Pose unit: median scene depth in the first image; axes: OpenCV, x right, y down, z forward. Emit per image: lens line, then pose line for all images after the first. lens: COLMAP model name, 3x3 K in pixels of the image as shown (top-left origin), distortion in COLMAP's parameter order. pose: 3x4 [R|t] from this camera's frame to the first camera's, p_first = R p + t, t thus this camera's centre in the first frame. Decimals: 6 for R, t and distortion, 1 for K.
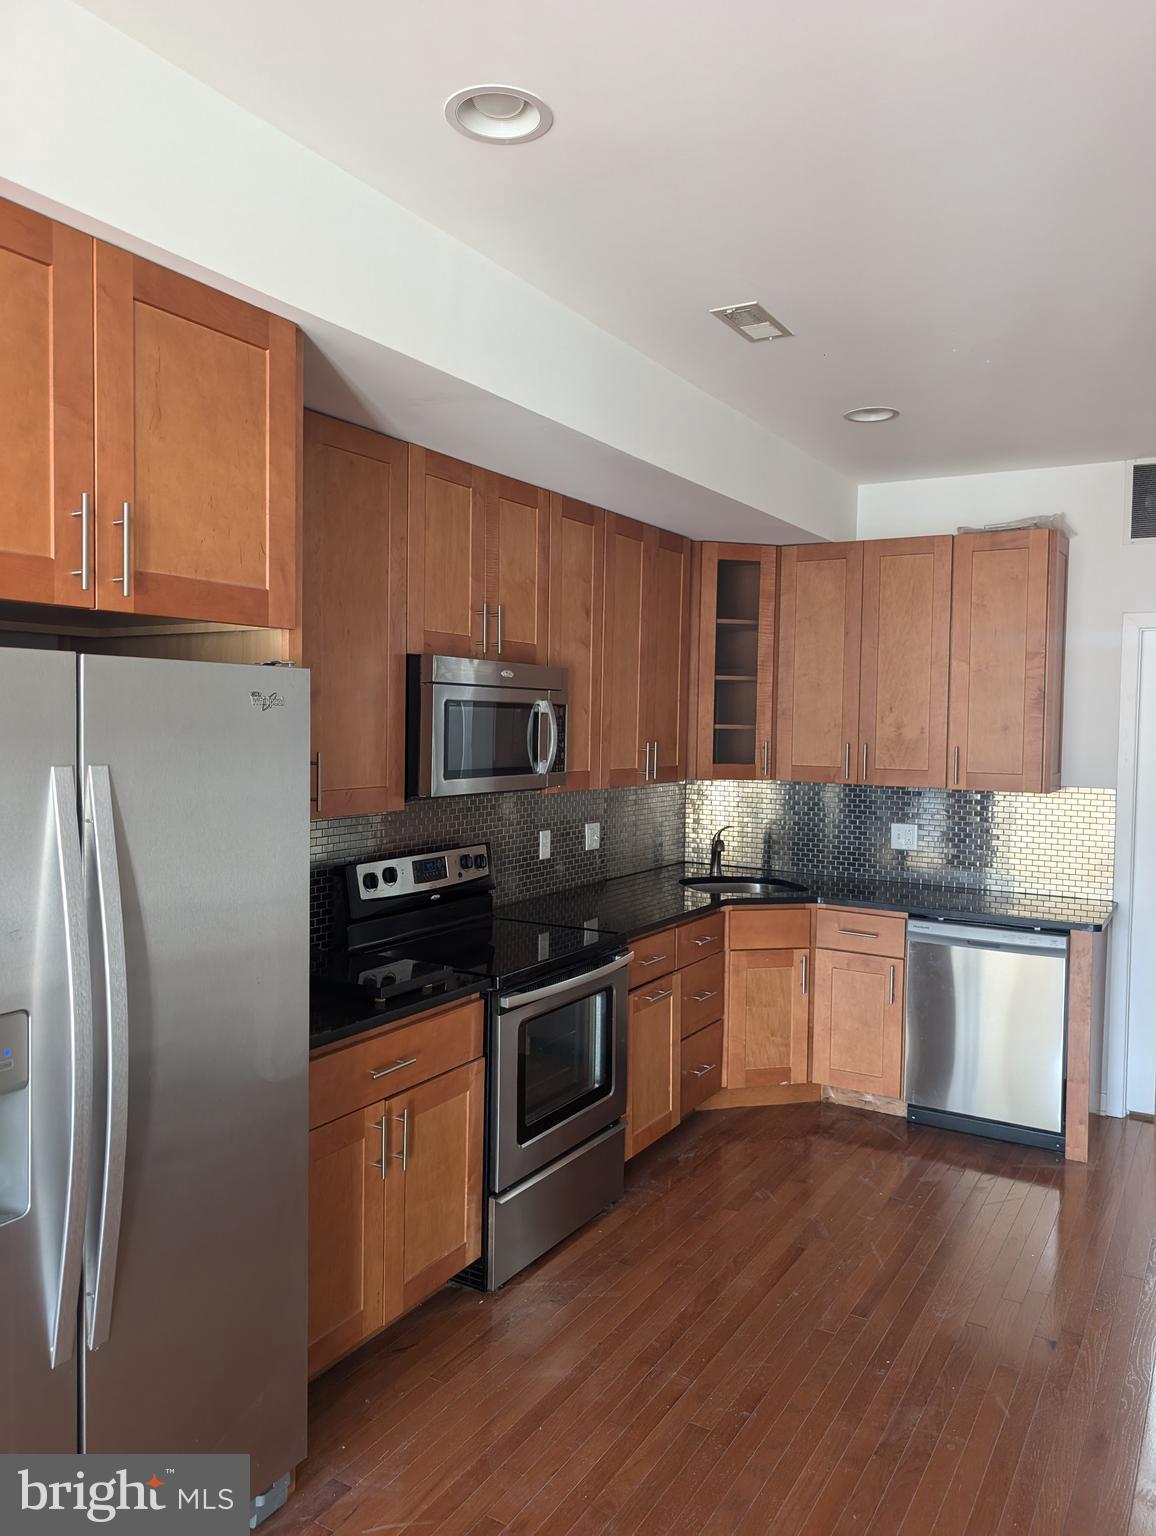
lens RADIAL K [[1114.6, 0, 571.1], [0, 1114.6, 755.7], [0, 0, 1]] dist [0.003269, -0.029167]
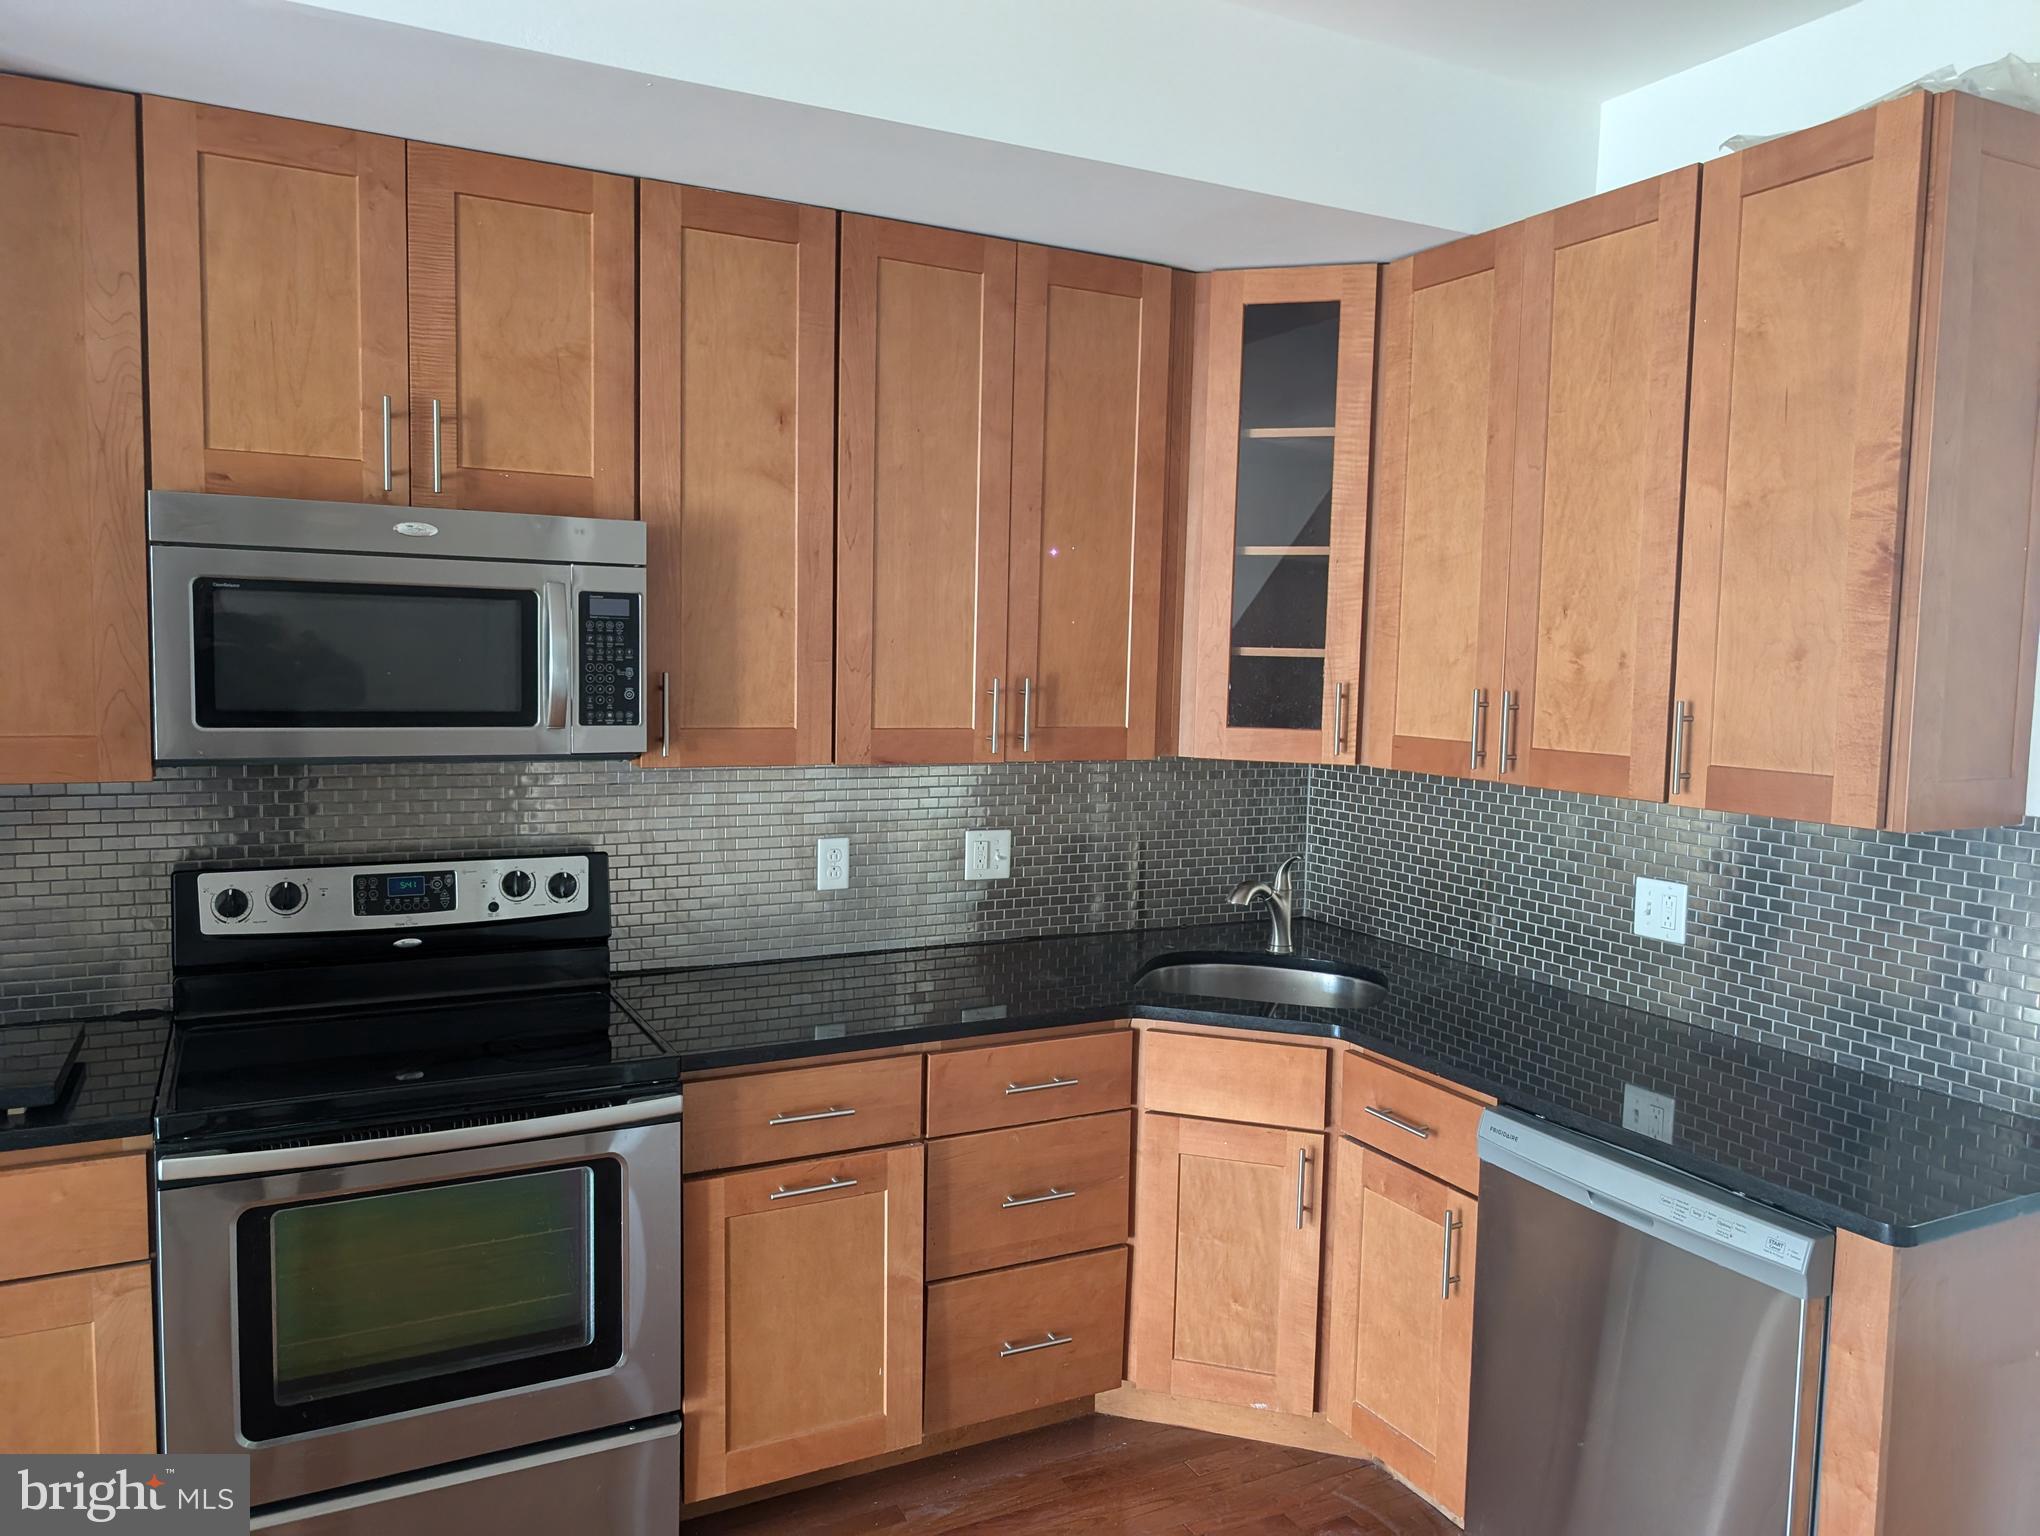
lens RADIAL K [[1455.3, 0, 1038.1], [0, 1455.3, 771.1], [0, 0, 1]] dist [0.011298, -0.023917]
pose [[0.857078, 0.046685, -0.513068, 0.417828], [-0.026628, 0.998569, 0.046380, -0.000848], [0.514499, -0.026089, 0.857094, 0.433705]]
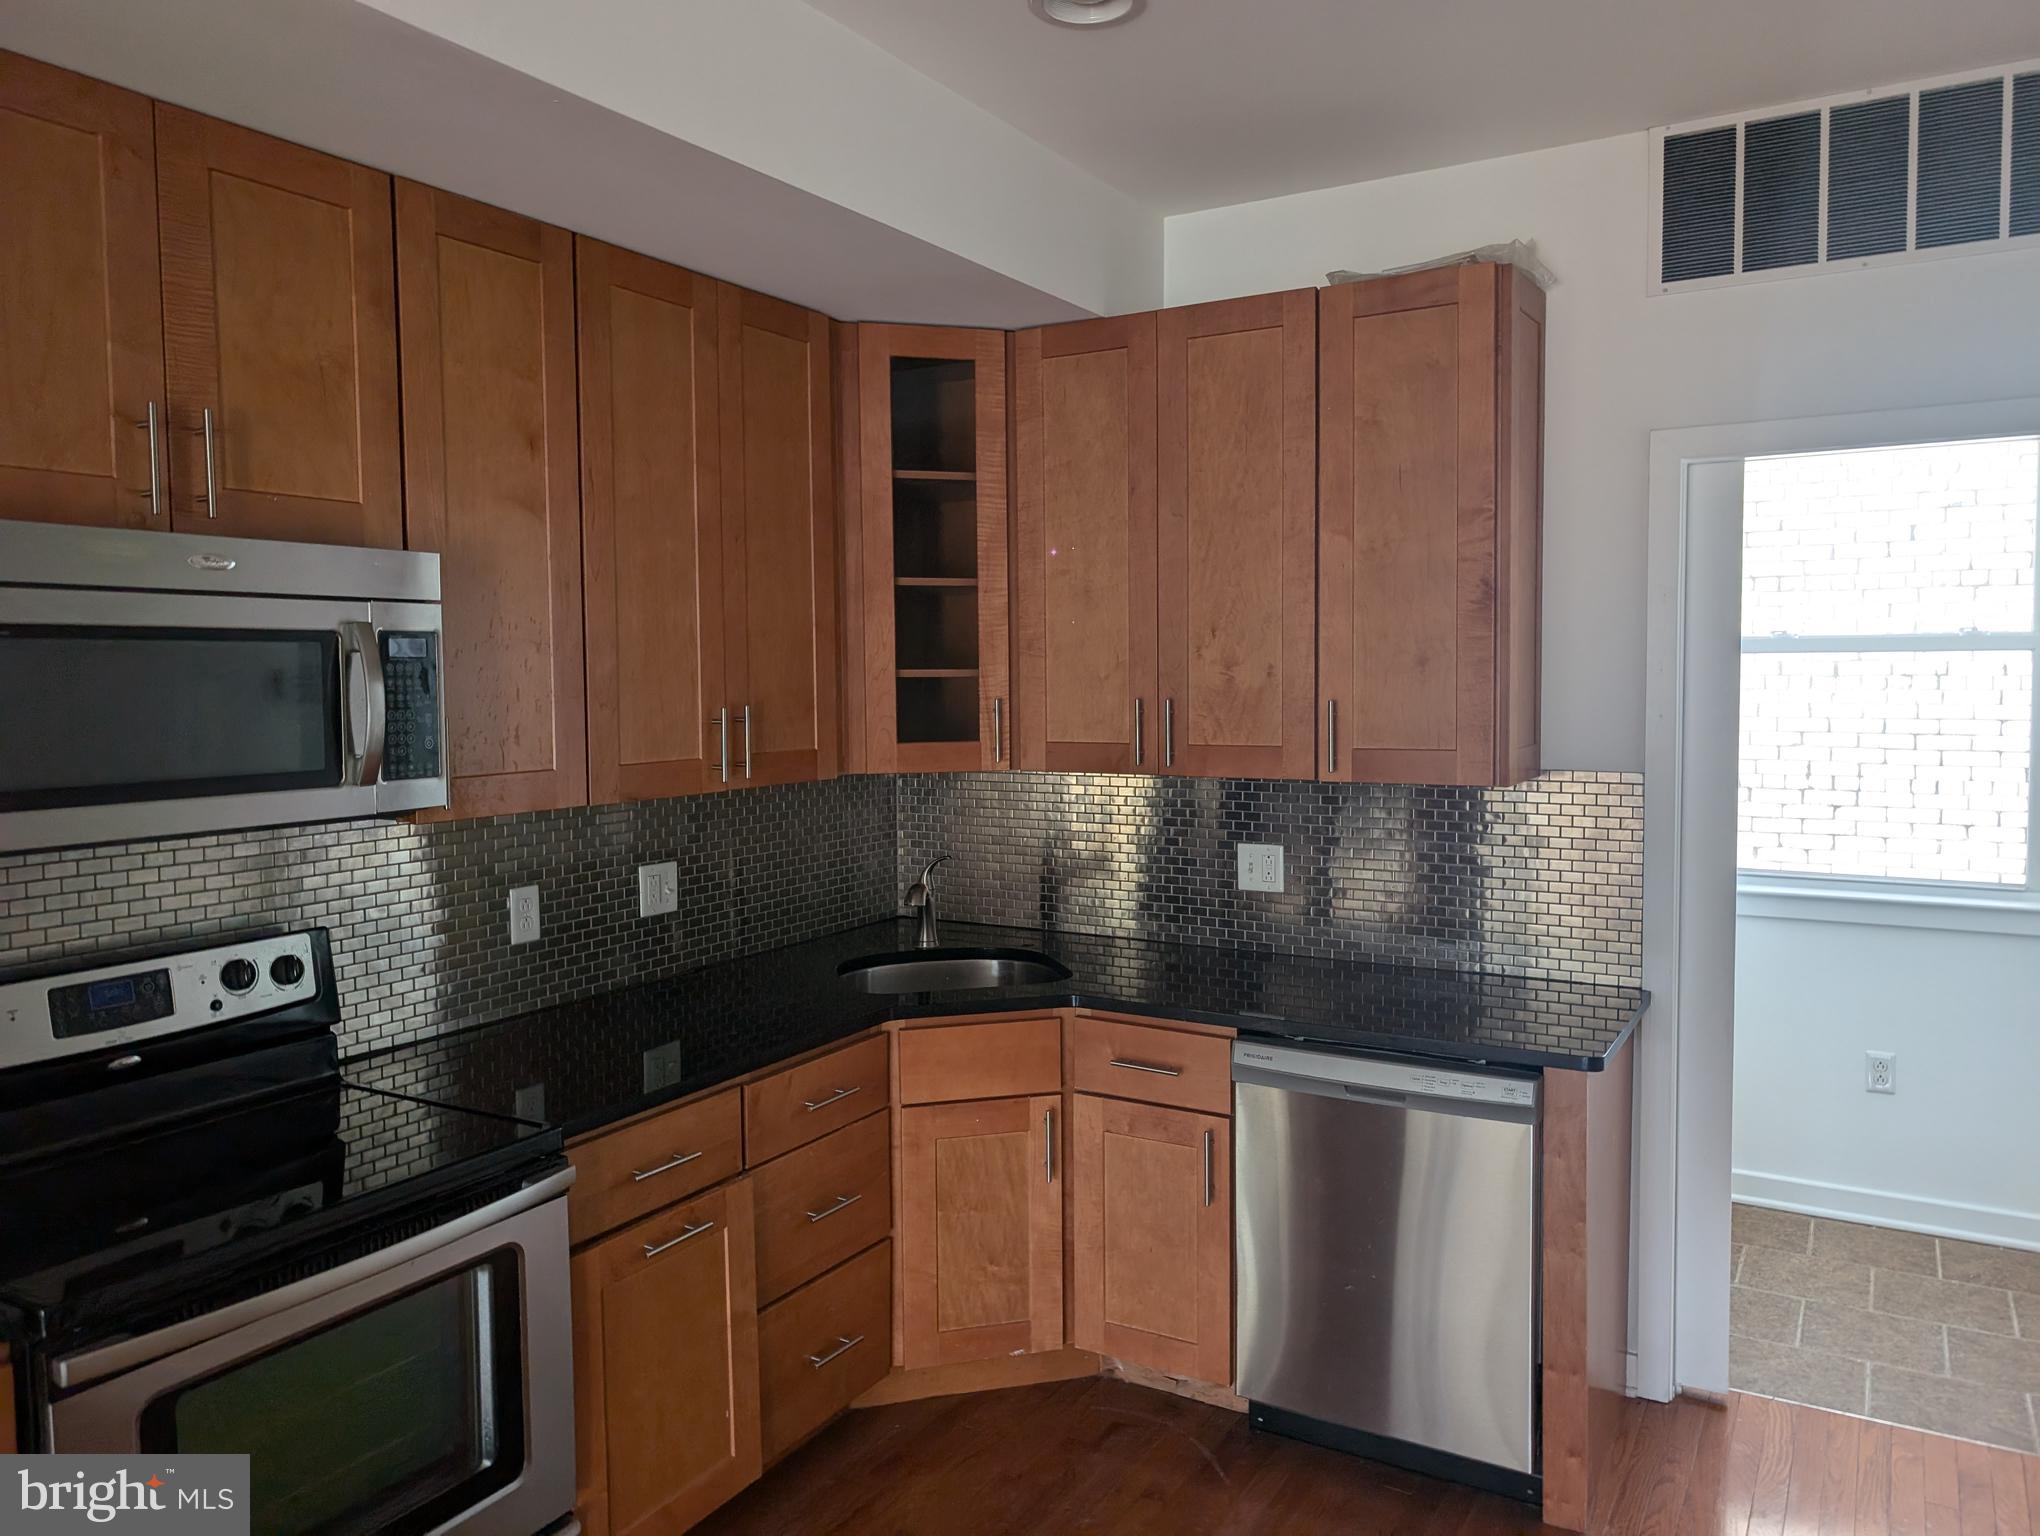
lens RADIAL K [[1455.3, 0, 1012.1], [0, 1455.3, 750.2], [0, 0, 1]] dist [0.011298, -0.023917]
pose [[0.999624, -0.027075, 0.004318, 0.194496], [0.026978, 0.999413, 0.021127, -0.002922], [-0.004888, -0.021003, 0.999767, 0.326012]]
